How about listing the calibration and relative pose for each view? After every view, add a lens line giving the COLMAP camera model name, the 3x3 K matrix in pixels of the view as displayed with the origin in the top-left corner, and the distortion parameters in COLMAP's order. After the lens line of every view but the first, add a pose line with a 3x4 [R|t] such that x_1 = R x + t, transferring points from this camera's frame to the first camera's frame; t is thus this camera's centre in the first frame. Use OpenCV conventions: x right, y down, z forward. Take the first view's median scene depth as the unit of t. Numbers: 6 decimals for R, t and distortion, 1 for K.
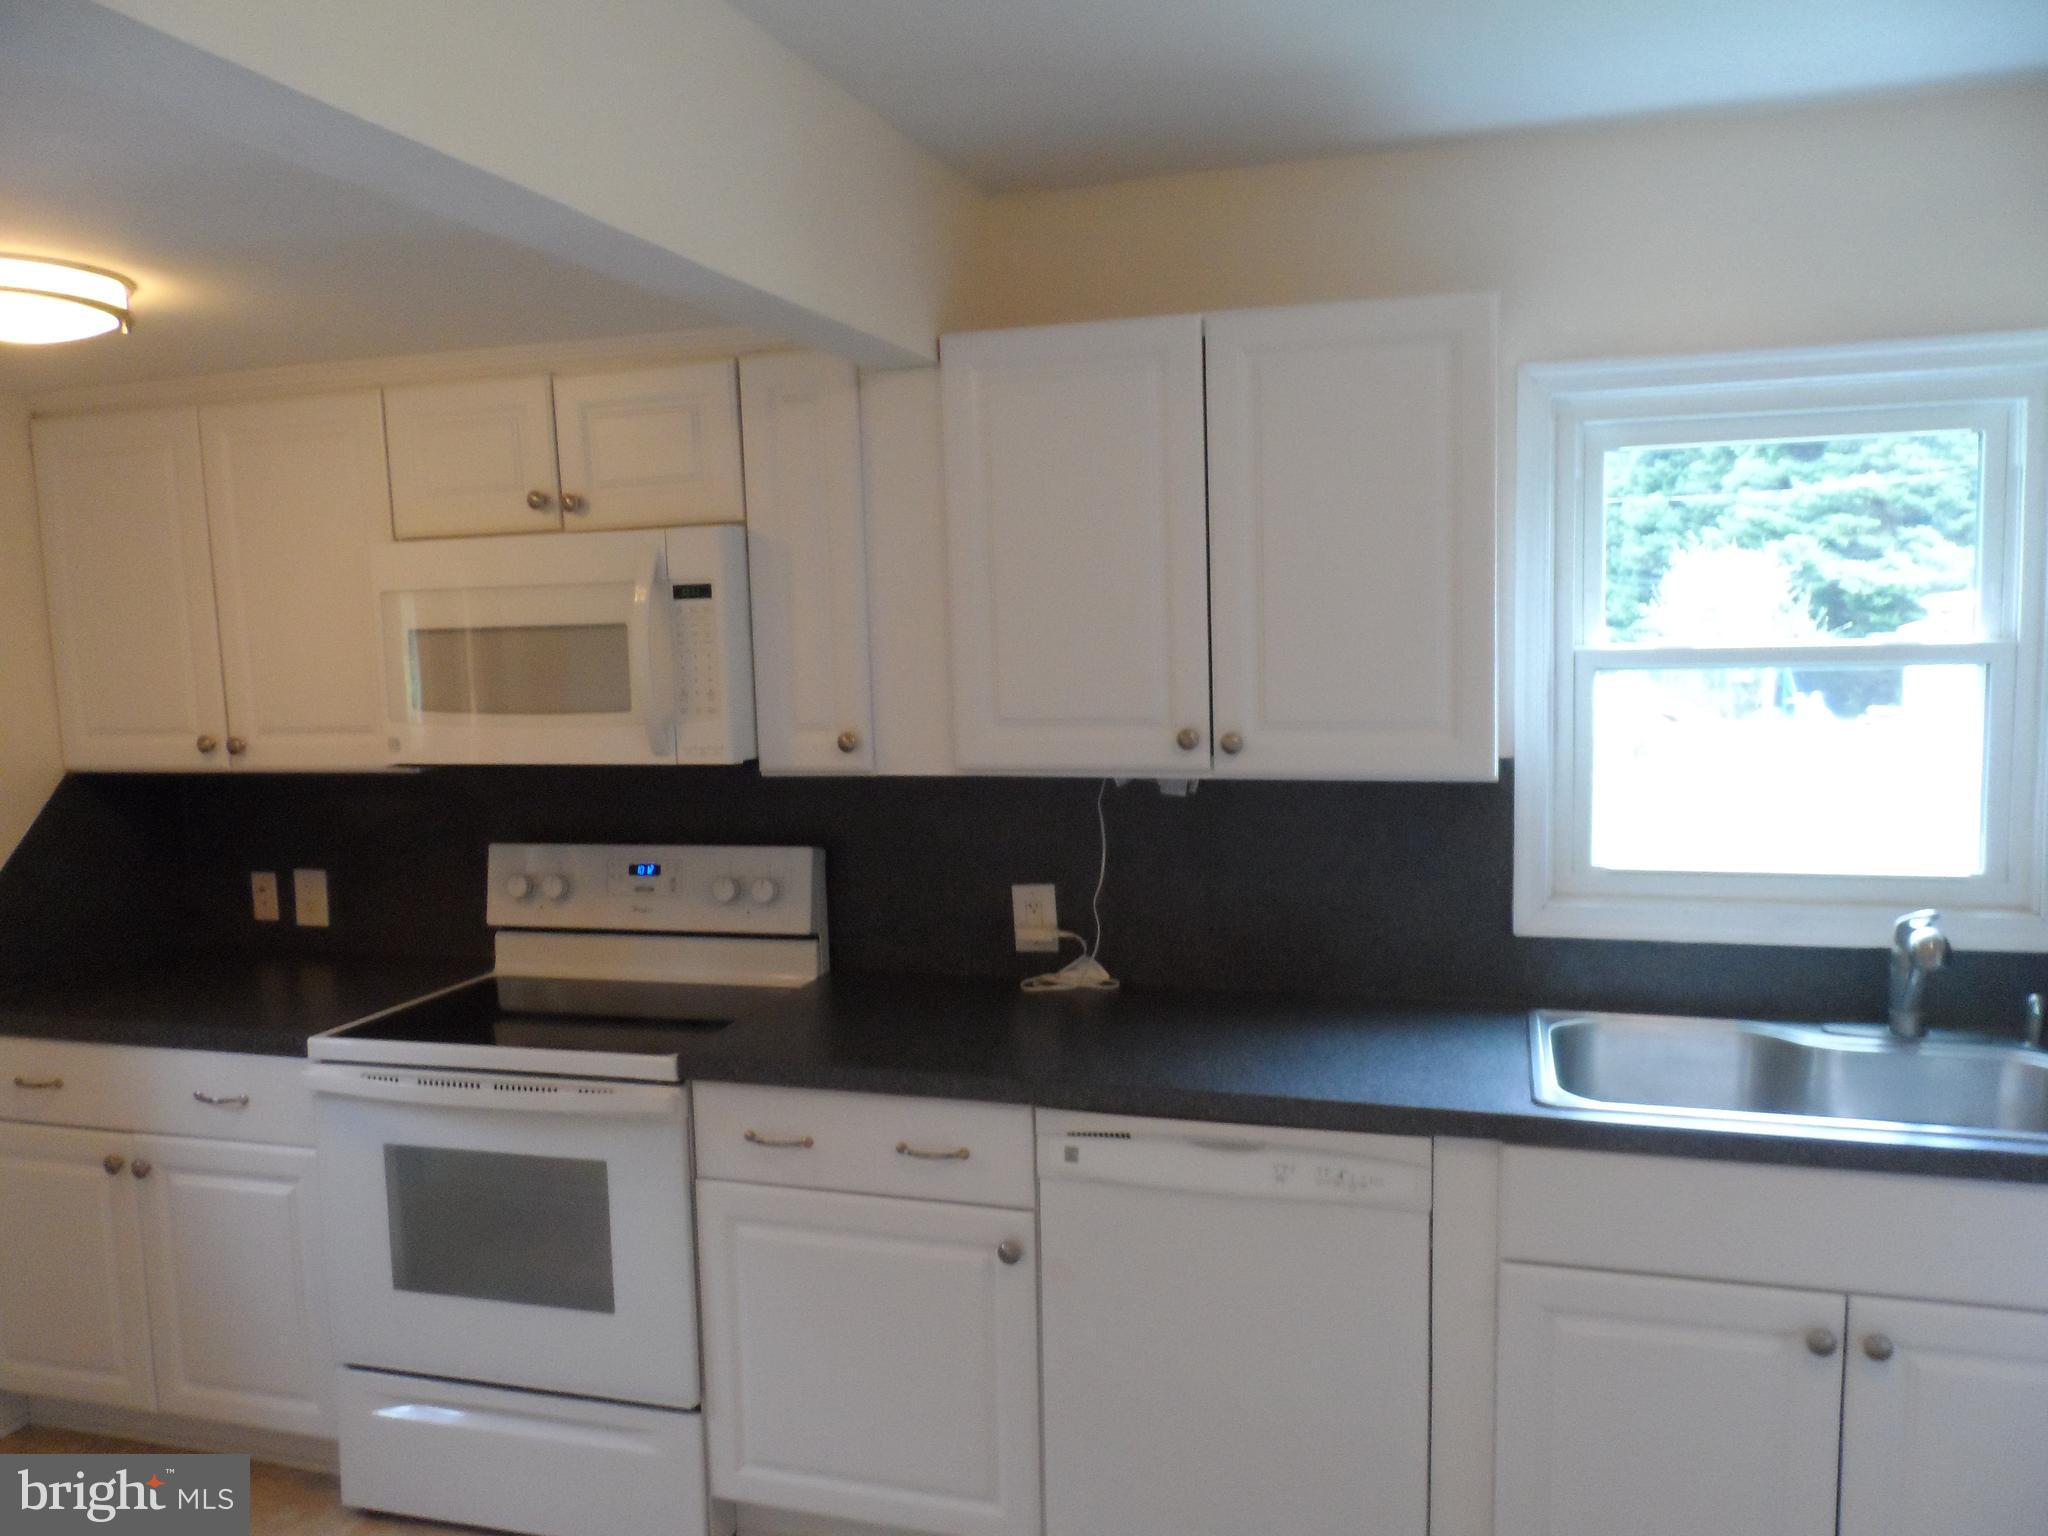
lens RADIAL K [[1563.2, 0, 1016.1], [0, 1563.2, 779.4], [0, 0, 1]] dist [-0.003219, 0.001861]
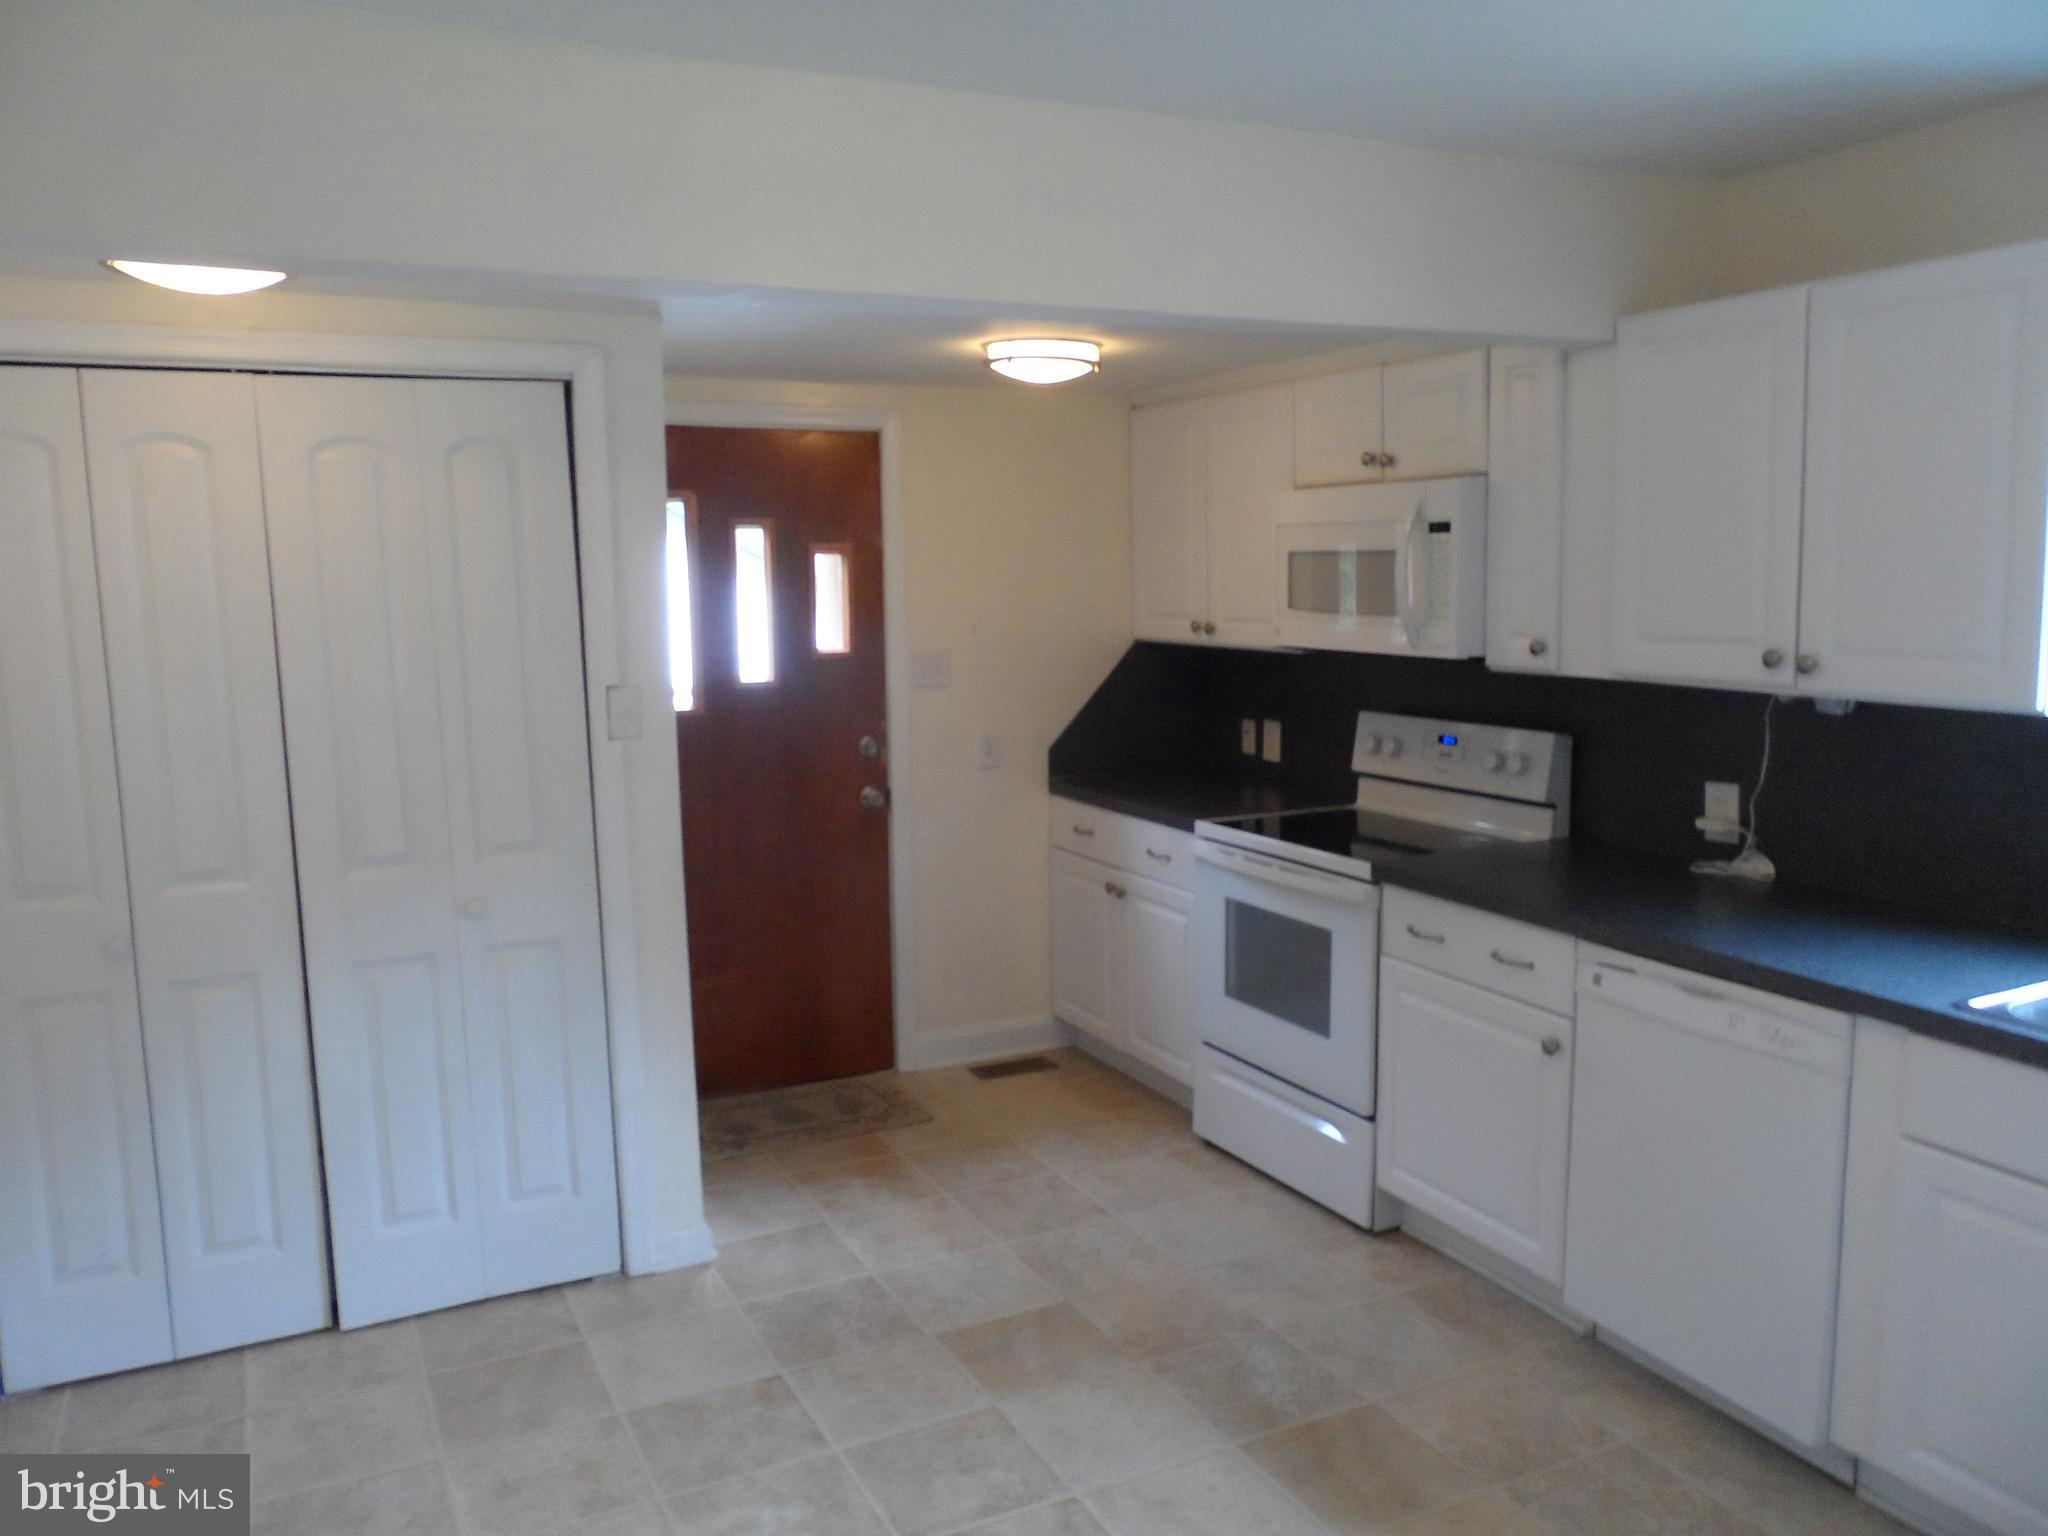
lens RADIAL K [[1563.2, 0, 1020.9], [0, 1563.2, 759.3], [0, 0, 1]] dist [-0.003219, 0.001861]
pose [[0.695574, 0.109346, -0.710084, 0.502062], [-0.076666, 0.994004, 0.077968, 0.000240], [0.714352, 0.000207, 0.699787, -0.186019]]
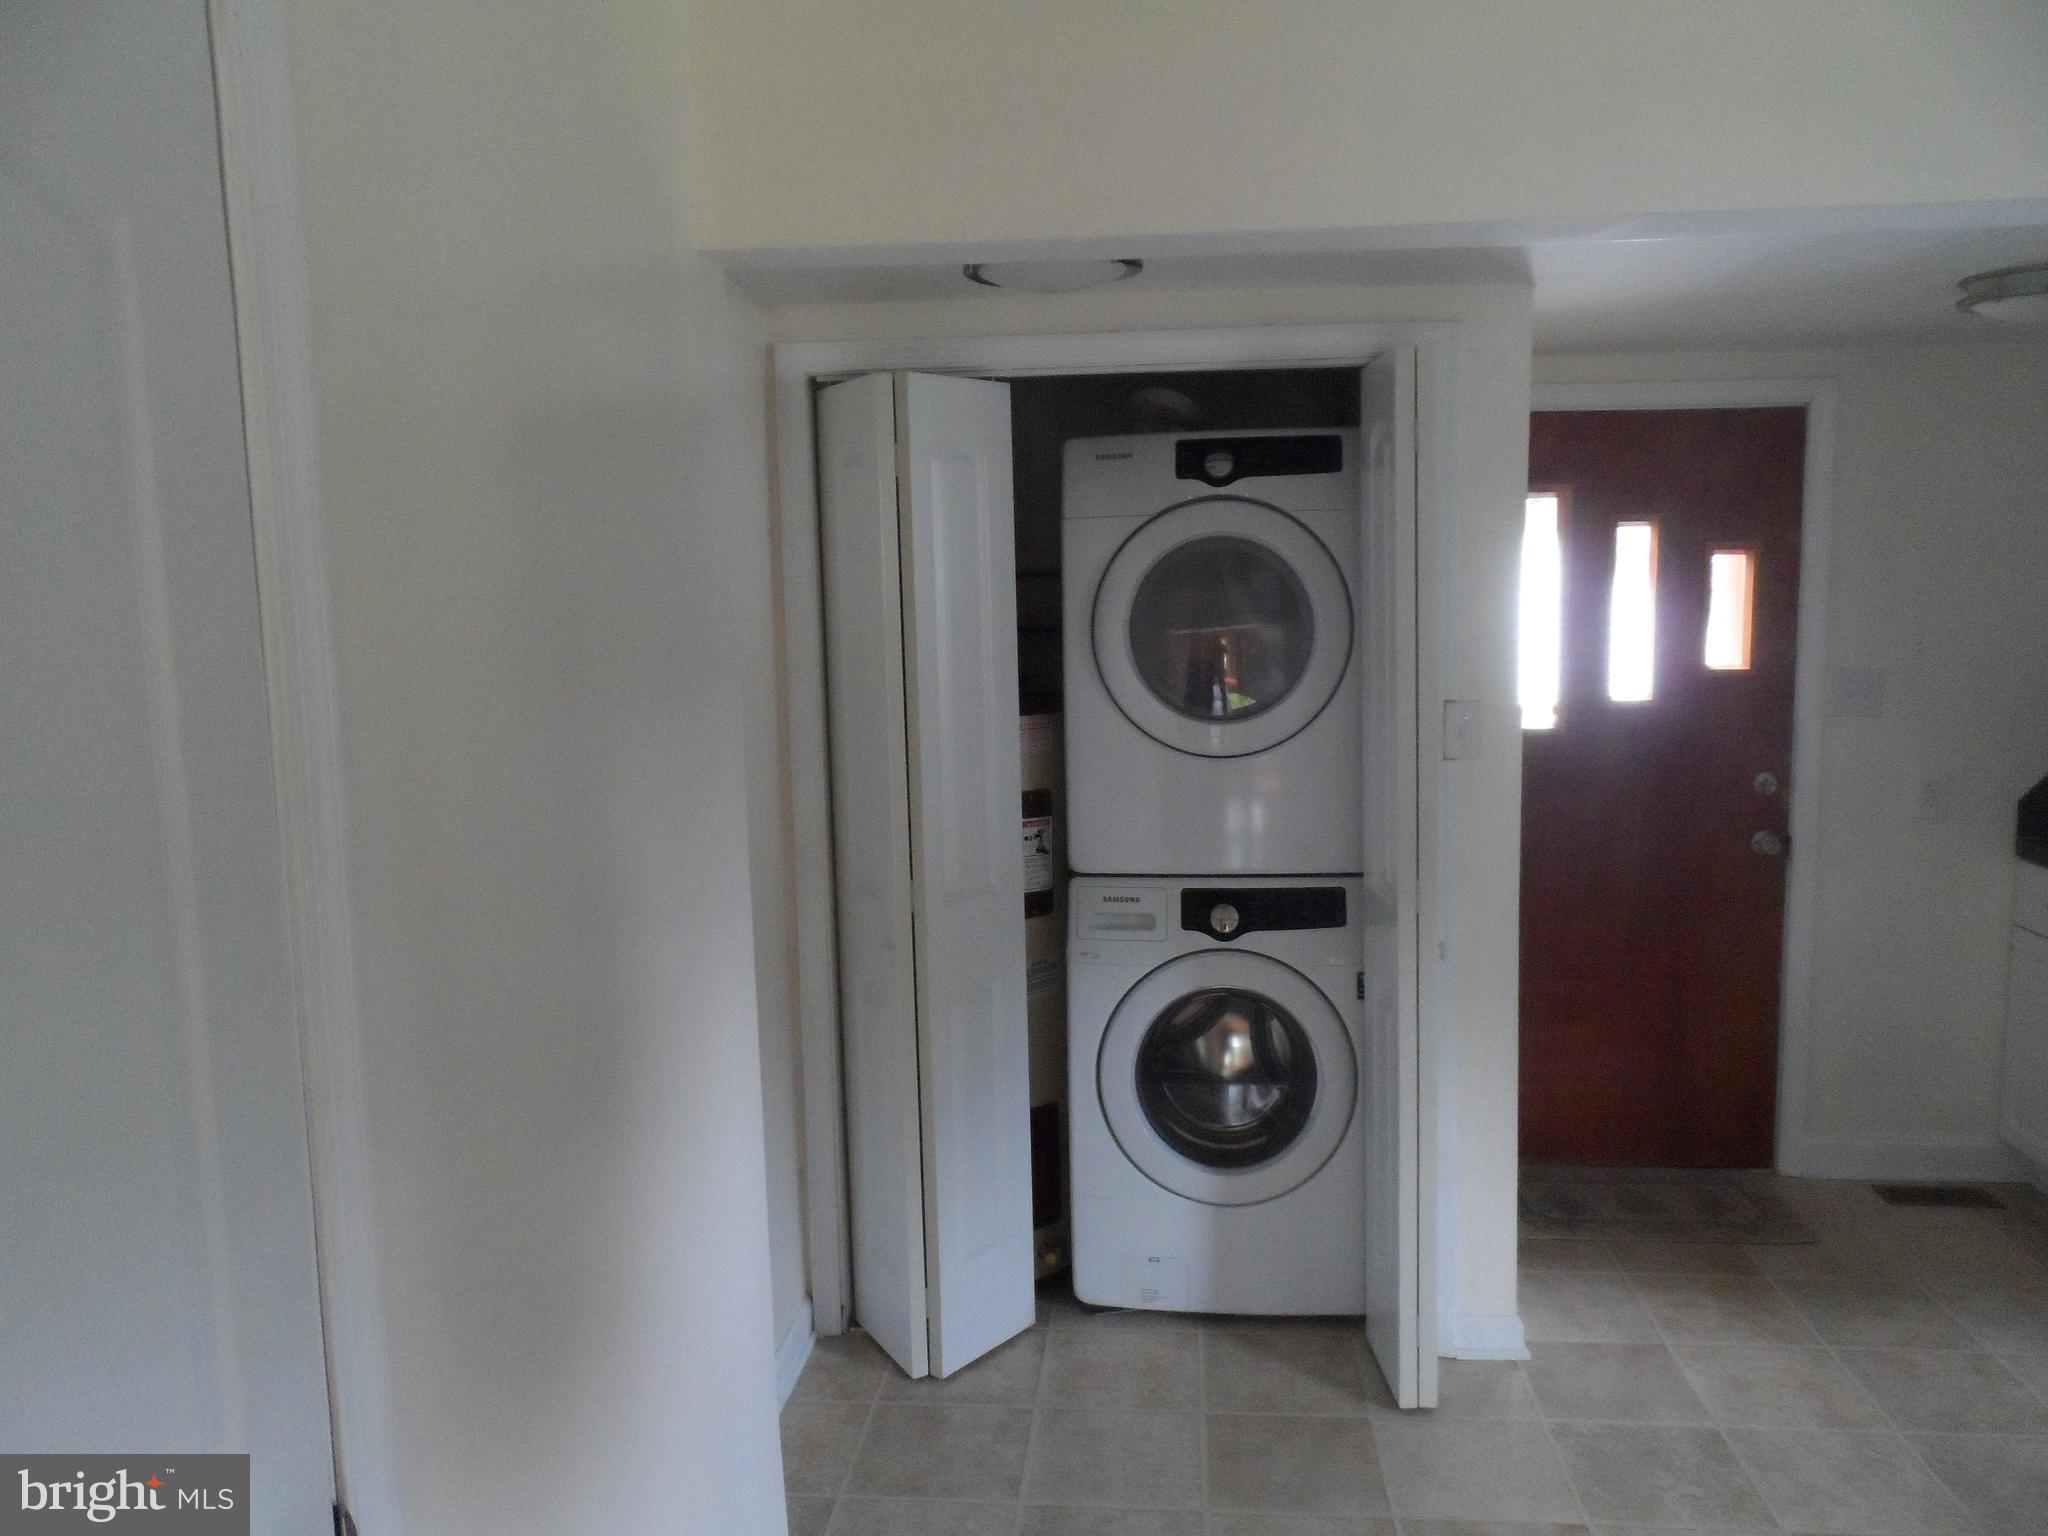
lens RADIAL K [[1563.2, 0, 1029.0], [0, 1563.2, 772.9], [0, 0, 1]] dist [-0.003219, 0.001861]
pose [[0.214970, 0.143505, -0.966020, 0.433061], [-0.083567, 0.988220, 0.128206, -0.003252], [0.973039, 0.053167, 0.224430, -0.113953]]
